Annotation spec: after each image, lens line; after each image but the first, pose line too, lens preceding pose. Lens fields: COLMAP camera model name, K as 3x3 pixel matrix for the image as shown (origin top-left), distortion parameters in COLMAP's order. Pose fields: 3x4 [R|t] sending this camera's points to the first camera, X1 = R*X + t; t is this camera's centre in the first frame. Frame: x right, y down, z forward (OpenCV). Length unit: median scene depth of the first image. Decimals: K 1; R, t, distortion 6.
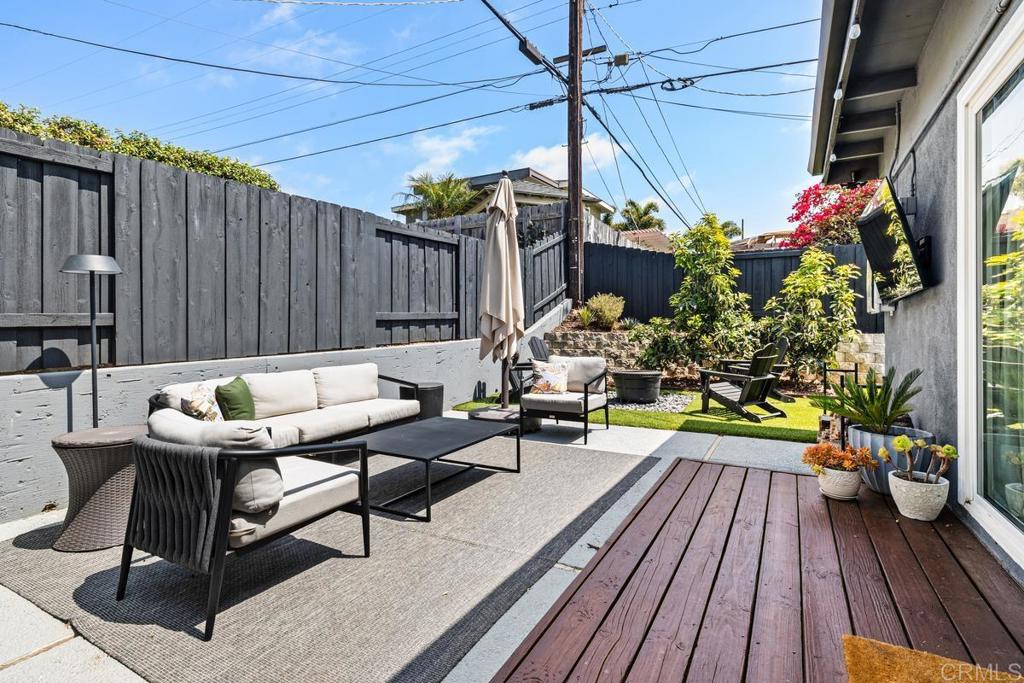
lens RADIAL K [[503.2, 0, 530.1], [0, 503.2, 326.8], [0, 0, 1]] dist [0.000994, 0.000135]
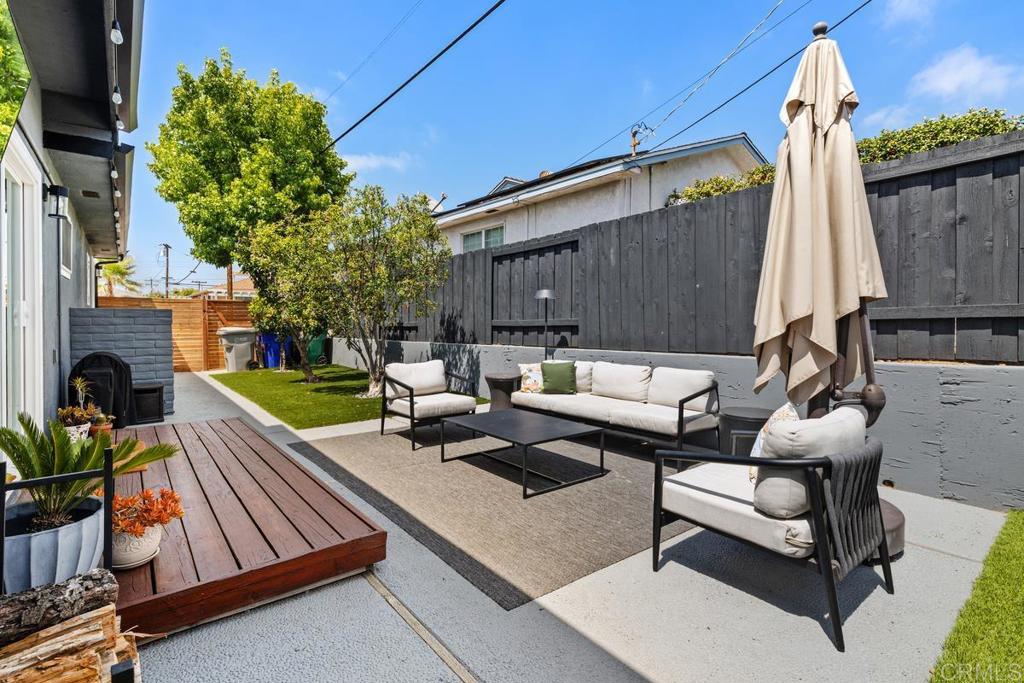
lens RADIAL K [[503.2, 0, 530.1], [0, 503.2, 326.8], [0, 0, 1]] dist [0.000994, 0.000135]
pose [[-0.393827, 0.026915, -0.918791, 0.948138], [0.009079, 0.999636, 0.025392, -0.044956], [0.919140, 0.001658, -0.393928, 1.638393]]
